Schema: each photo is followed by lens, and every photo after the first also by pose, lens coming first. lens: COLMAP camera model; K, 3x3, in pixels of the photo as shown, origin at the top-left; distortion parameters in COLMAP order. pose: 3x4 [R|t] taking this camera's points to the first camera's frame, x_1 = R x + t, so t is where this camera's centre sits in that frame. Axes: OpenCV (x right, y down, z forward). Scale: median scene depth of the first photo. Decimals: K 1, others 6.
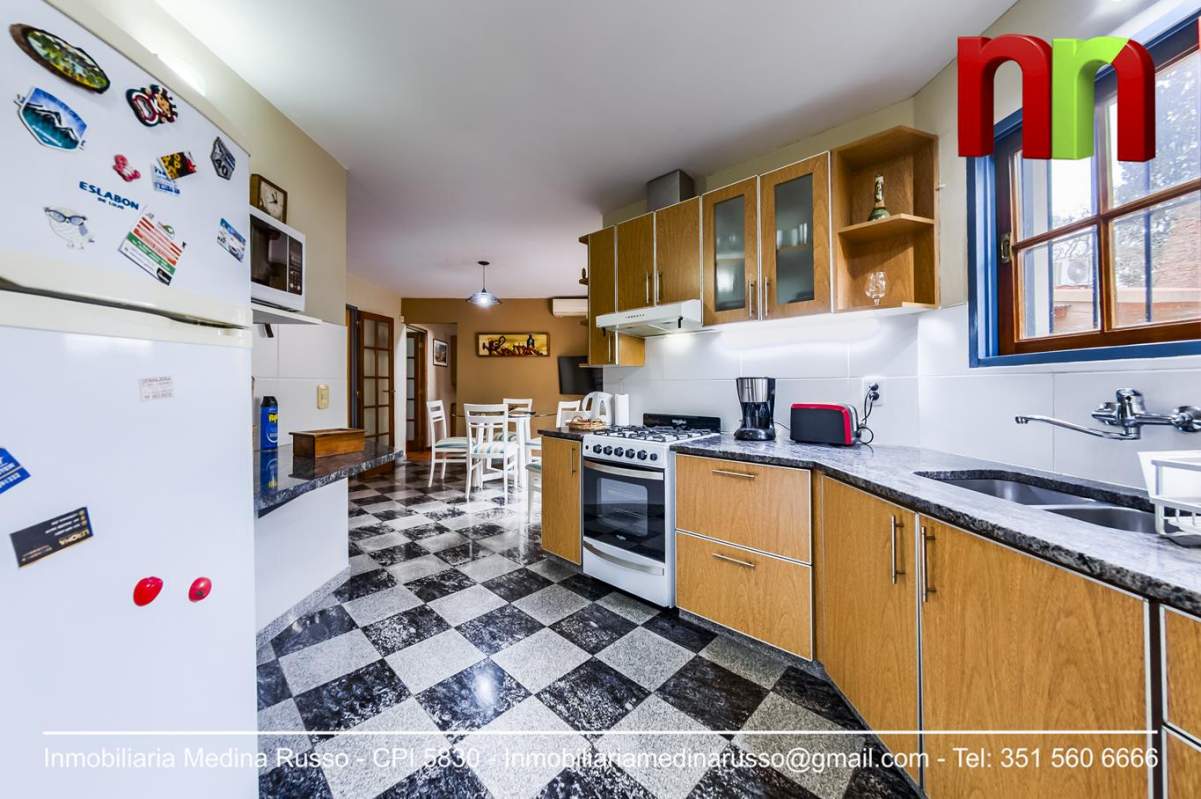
lens RADIAL K [[417.9, 0, 600.5], [0, 417.9, 399.5], [0, 0, 1]] dist [-0.000488, -0.004598]
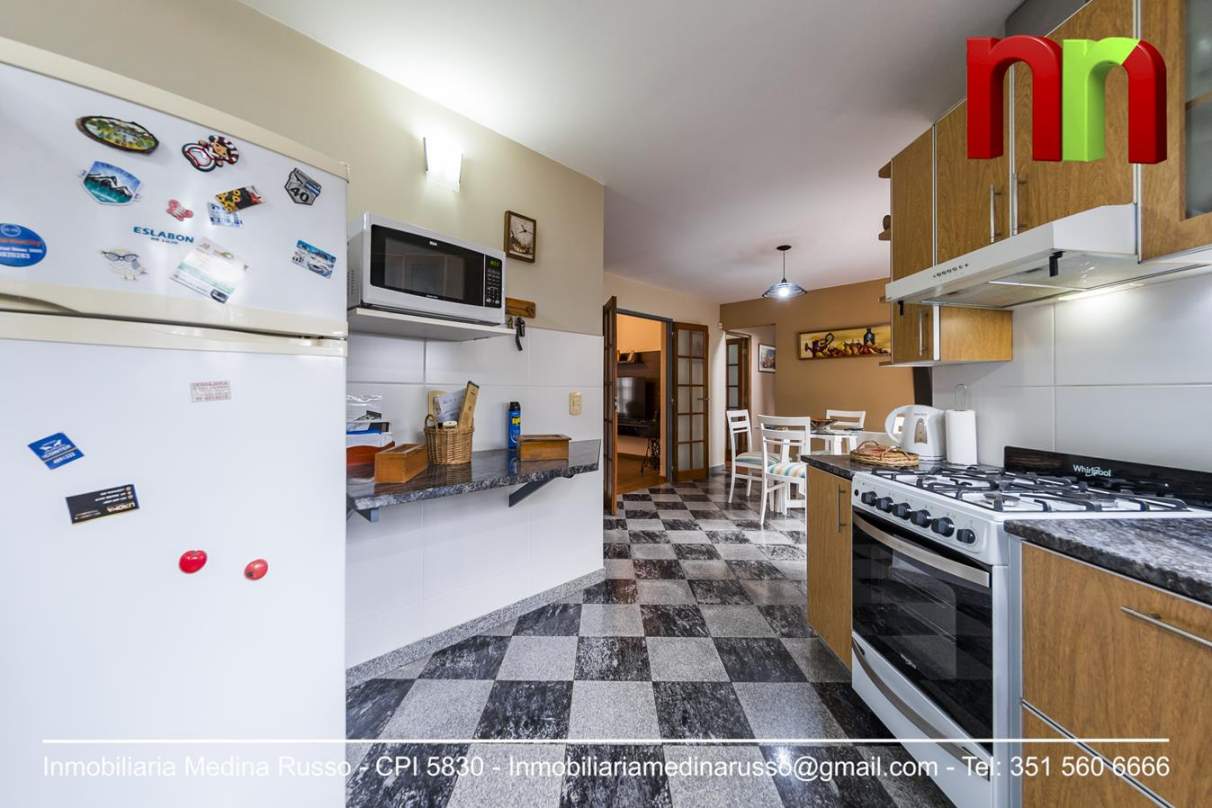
lens RADIAL K [[431.8, 0, 604.9], [0, 431.8, 396.4], [0, 0, 1]] dist [-0.001329, -0.000146]
pose [[0.697452, 0.012694, -0.716519, 0.206014], [-0.032325, 0.999383, -0.013760, -0.010583], [0.715902, 0.032759, 0.697431, 0.328107]]
